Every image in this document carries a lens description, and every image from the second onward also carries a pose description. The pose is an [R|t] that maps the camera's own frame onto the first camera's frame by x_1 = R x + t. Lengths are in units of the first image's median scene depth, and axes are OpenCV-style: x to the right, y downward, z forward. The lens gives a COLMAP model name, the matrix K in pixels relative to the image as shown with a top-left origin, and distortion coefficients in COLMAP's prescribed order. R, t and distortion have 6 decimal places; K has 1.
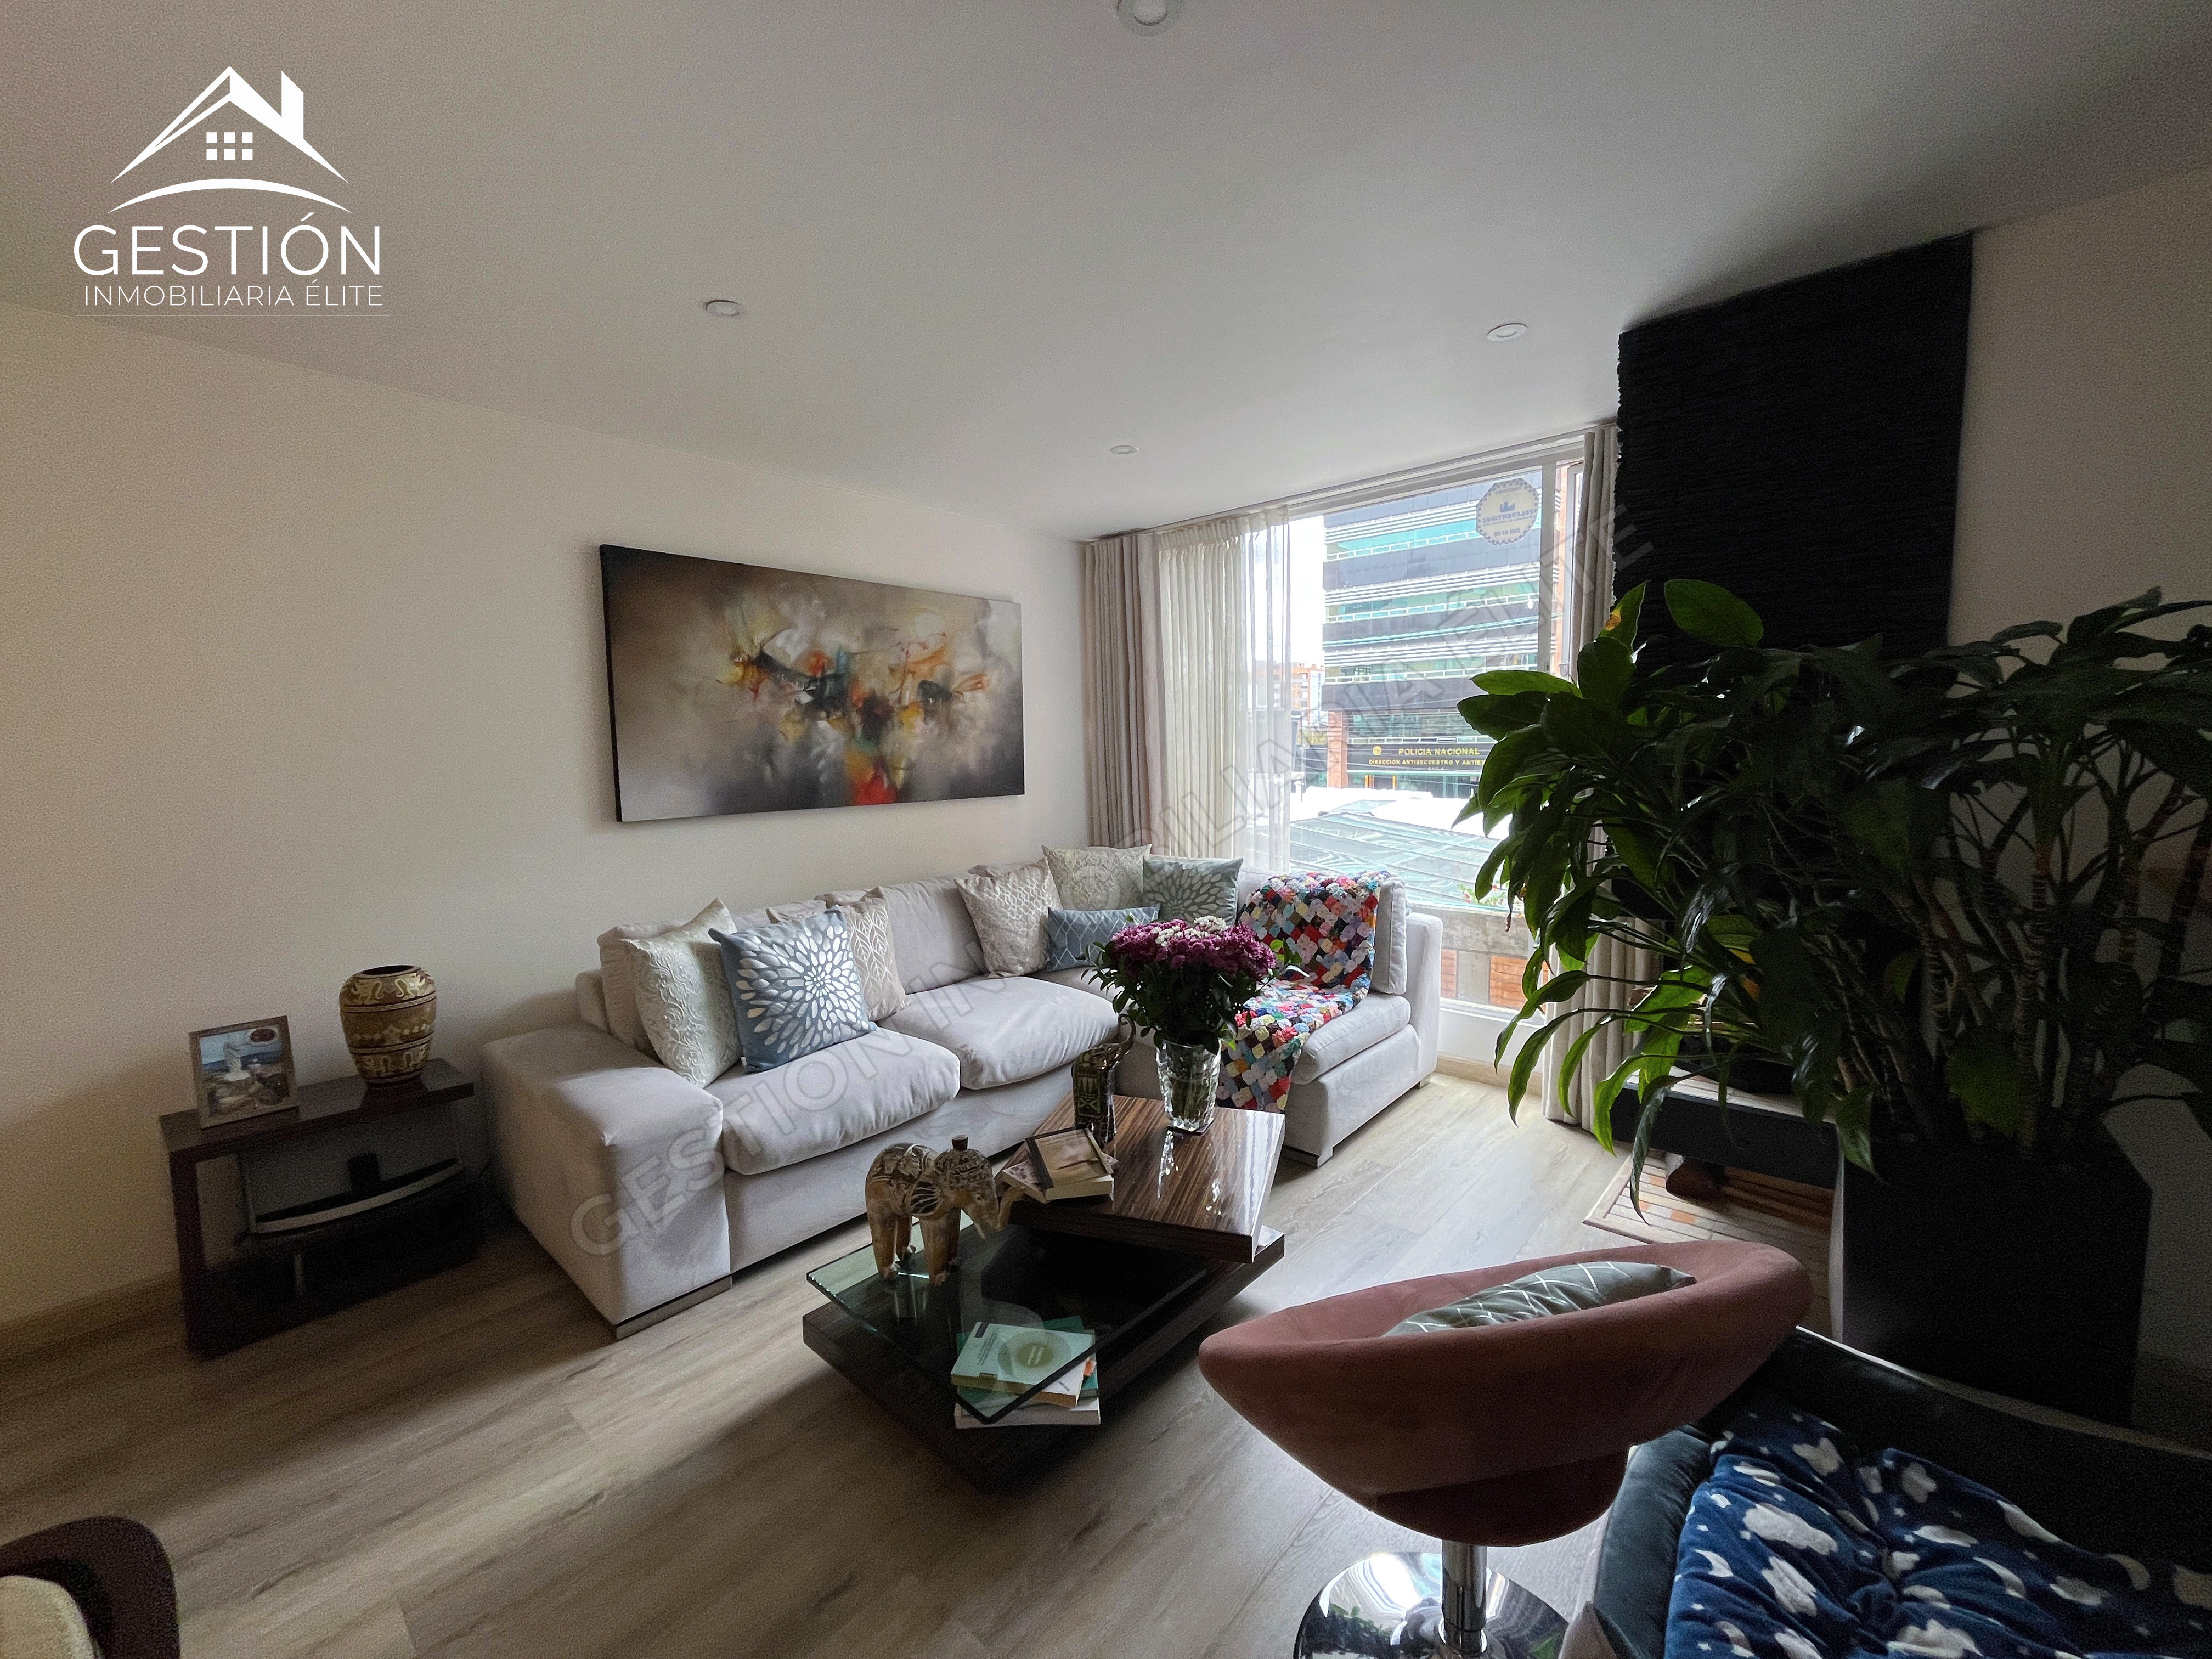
lens RADIAL K [[899.2, 0, 1101.0], [0, 899.2, 828.7], [0, 0, 1]] dist [-0.002589, -0.000046]
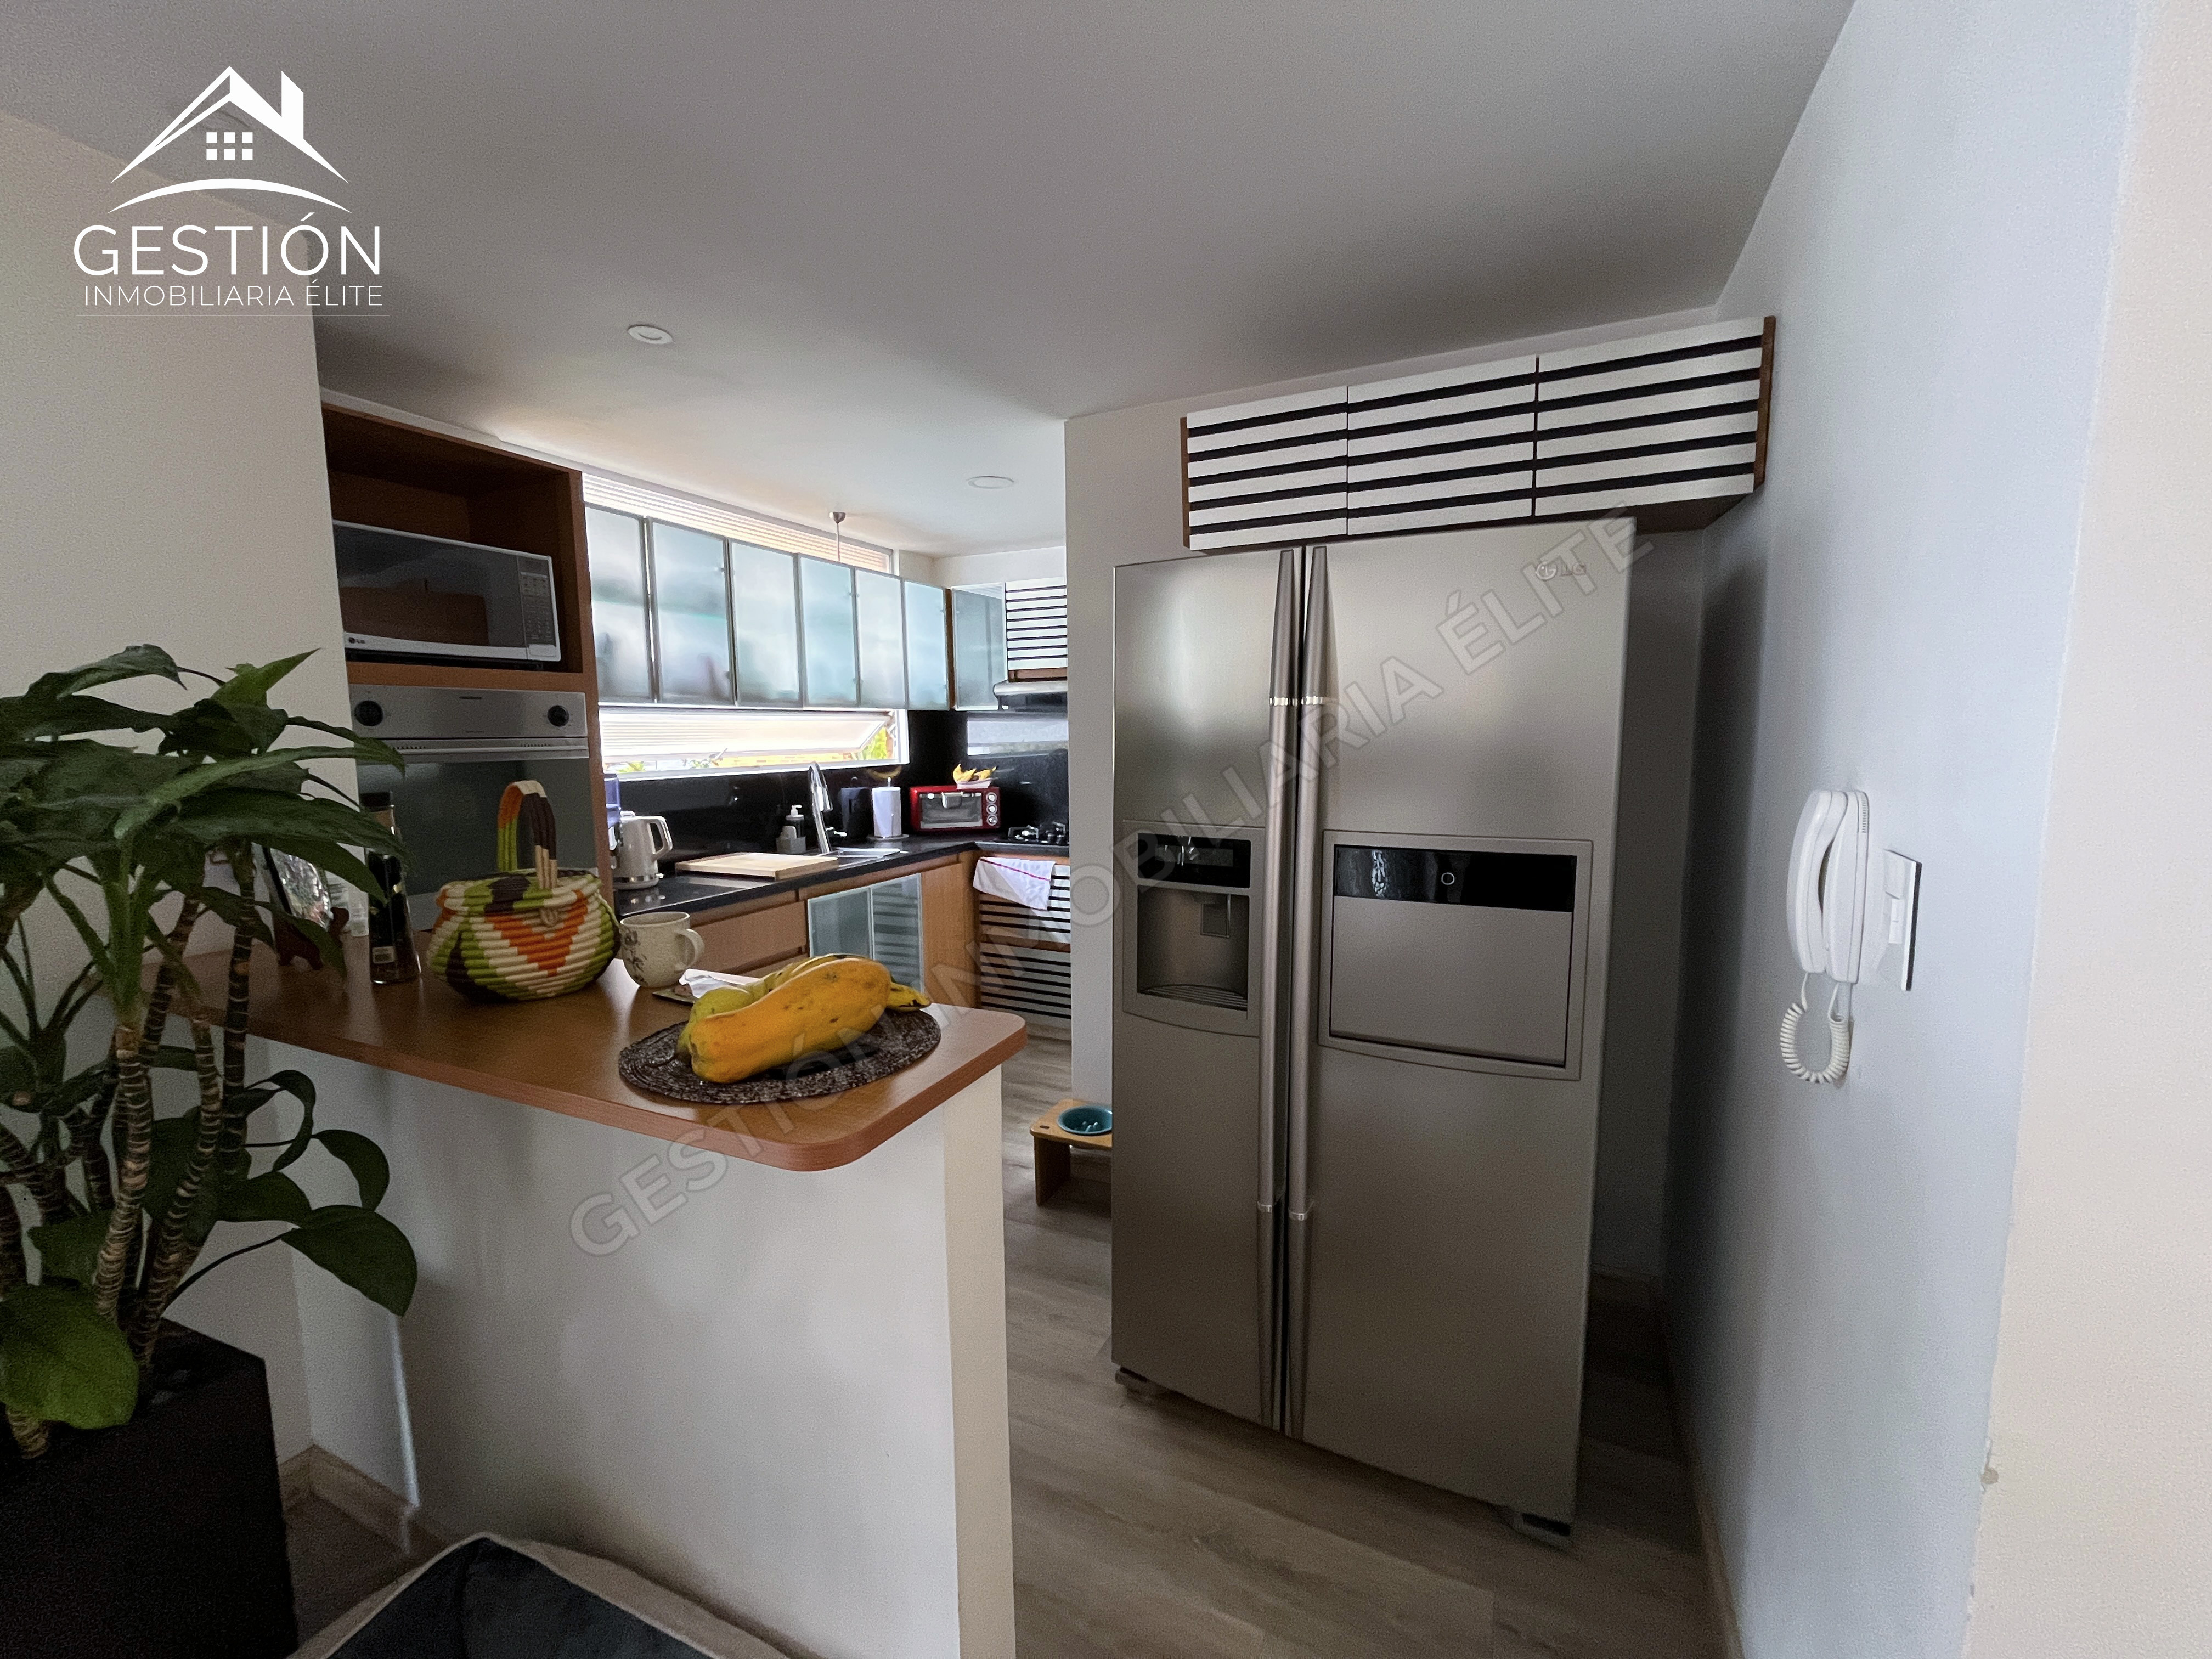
lens RADIAL K [[899.2, 0, 1099.0], [0, 899.2, 827.4], [0, 0, 1]] dist [-0.002589, -0.000046]
pose [[-0.296361, -0.083998, 0.951375, 0.076840], [0.104880, 0.987238, 0.119835, -0.050468], [-0.949300, 0.135295, -0.283769, 0.192229]]
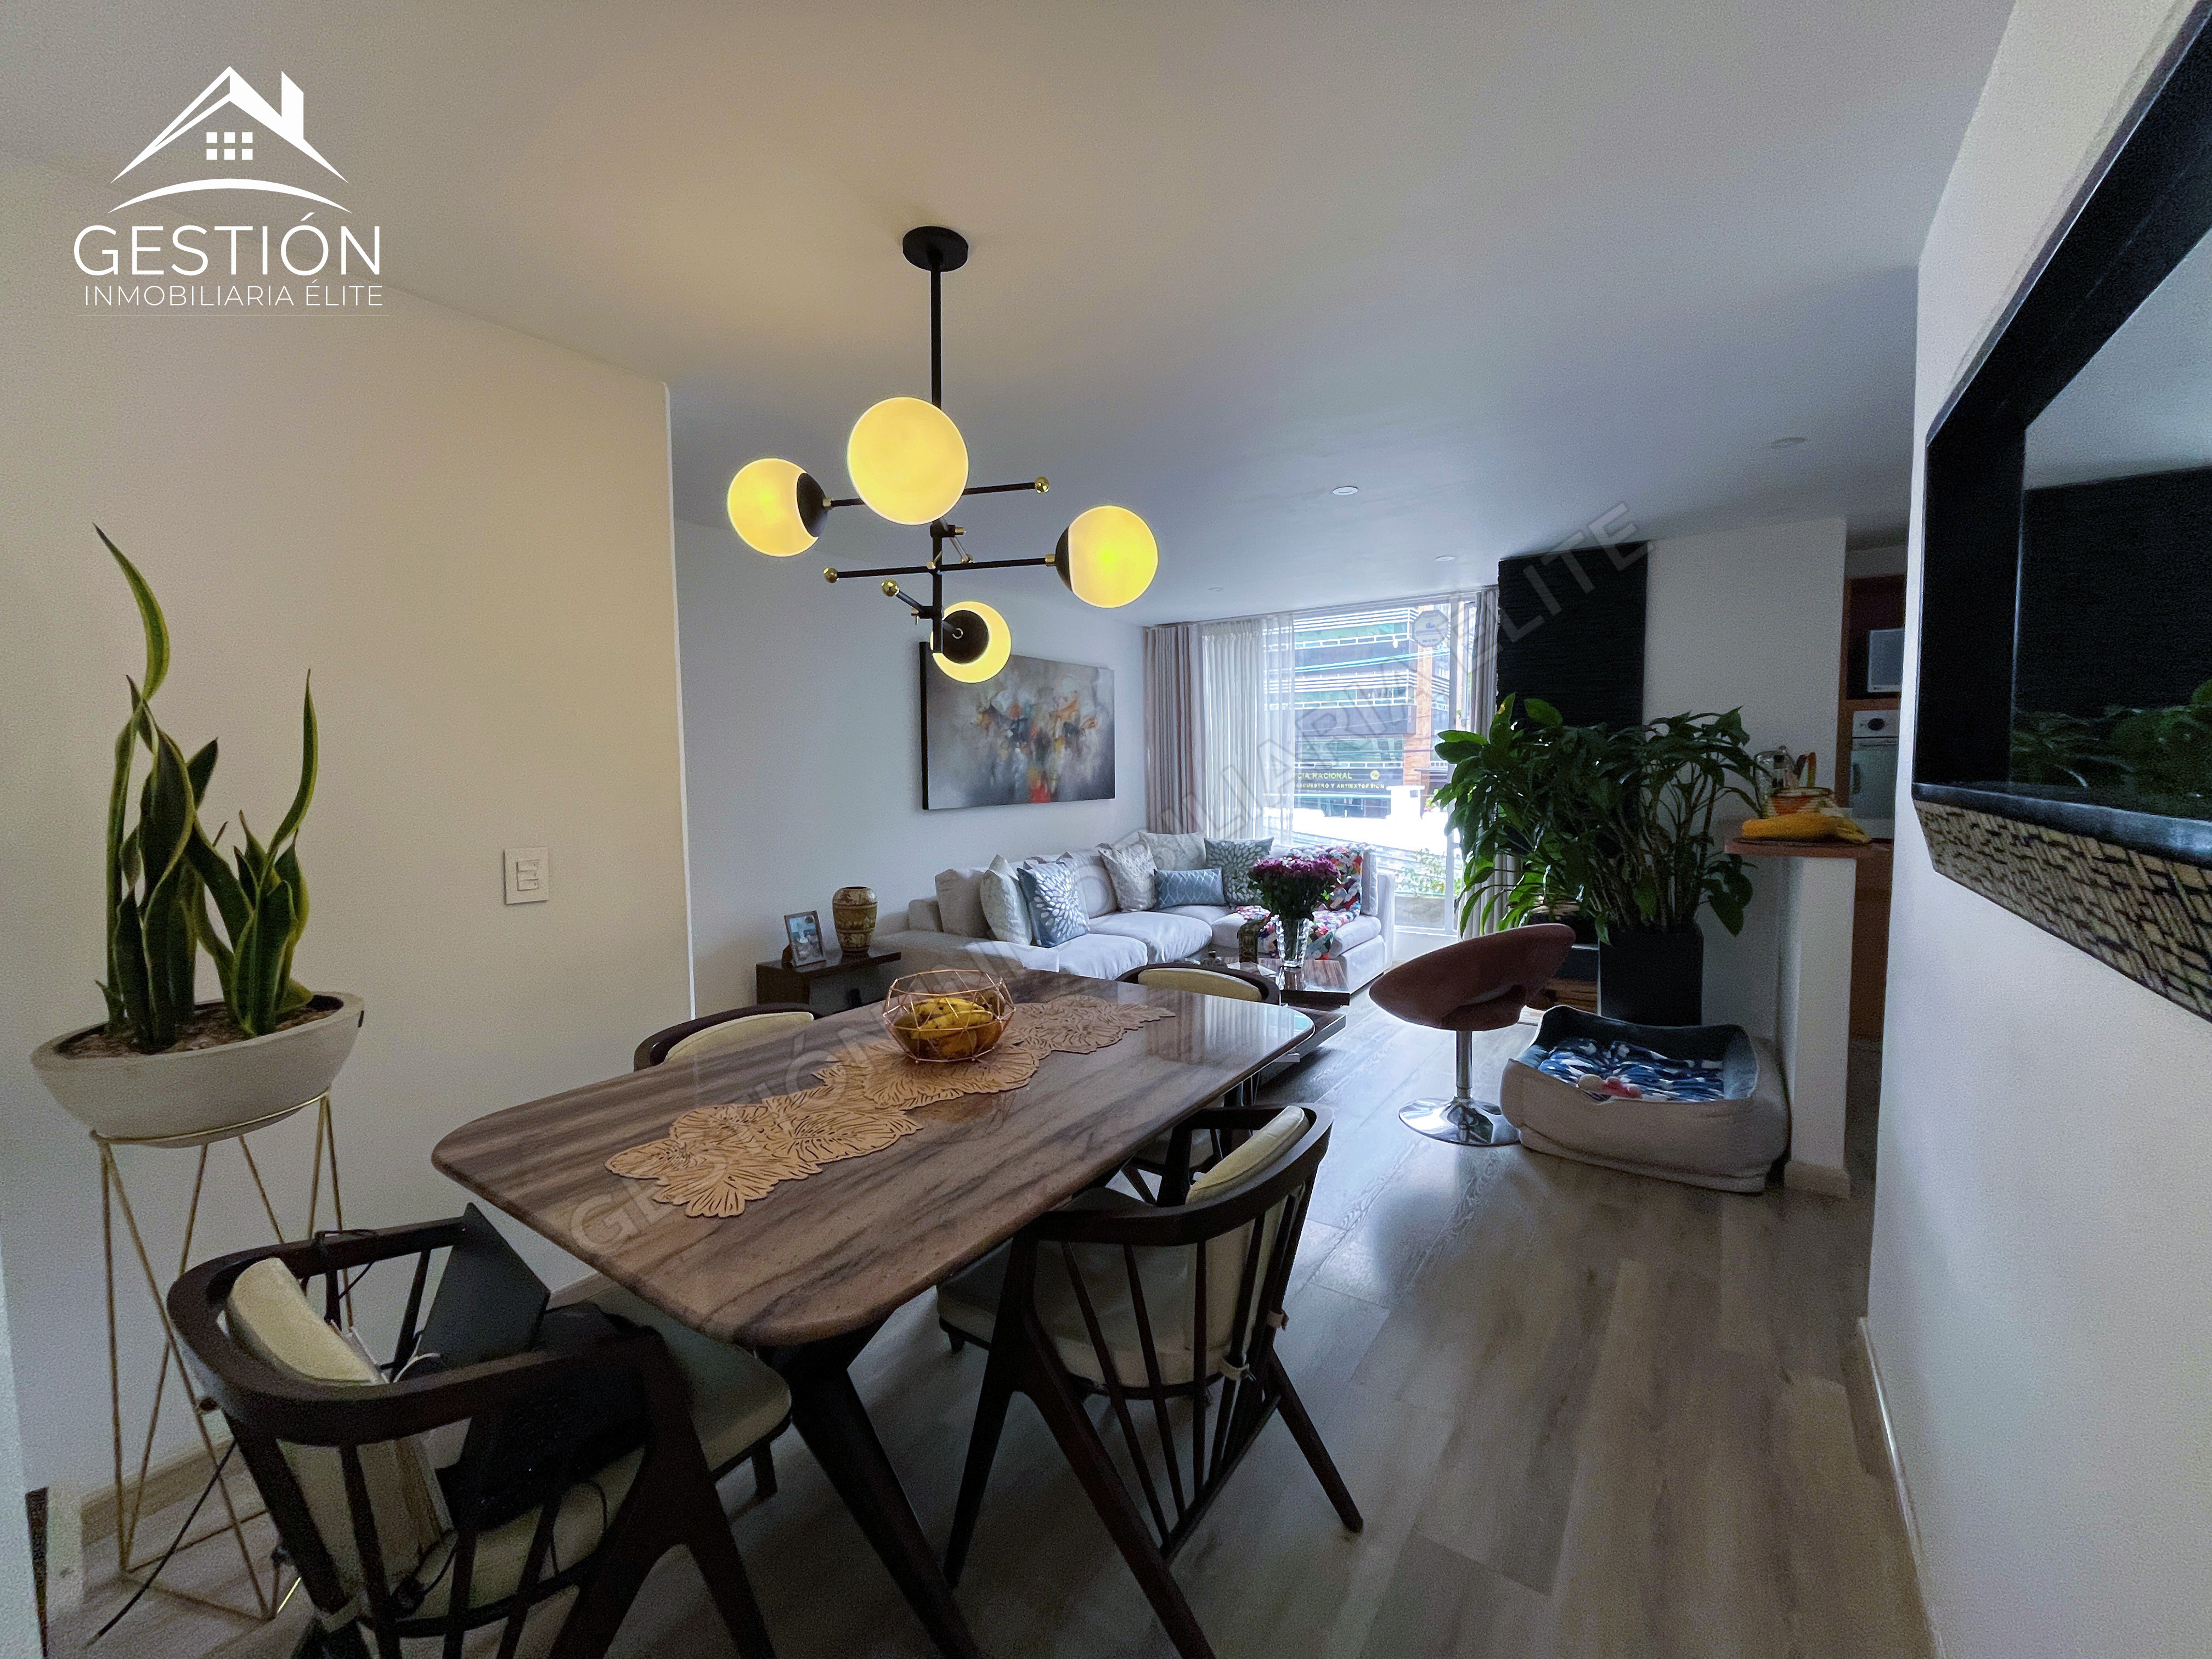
lens RADIAL K [[899.2, 0, 1101.1], [0, 899.2, 828.8], [0, 0, 1]] dist [-0.002589, -0.000046]
pose [[0.990968, -0.001733, 0.134091, -0.415588], [0.005150, 0.999671, -0.025145, 0.065990], [-0.134003, 0.025609, 0.990650, -0.620090]]
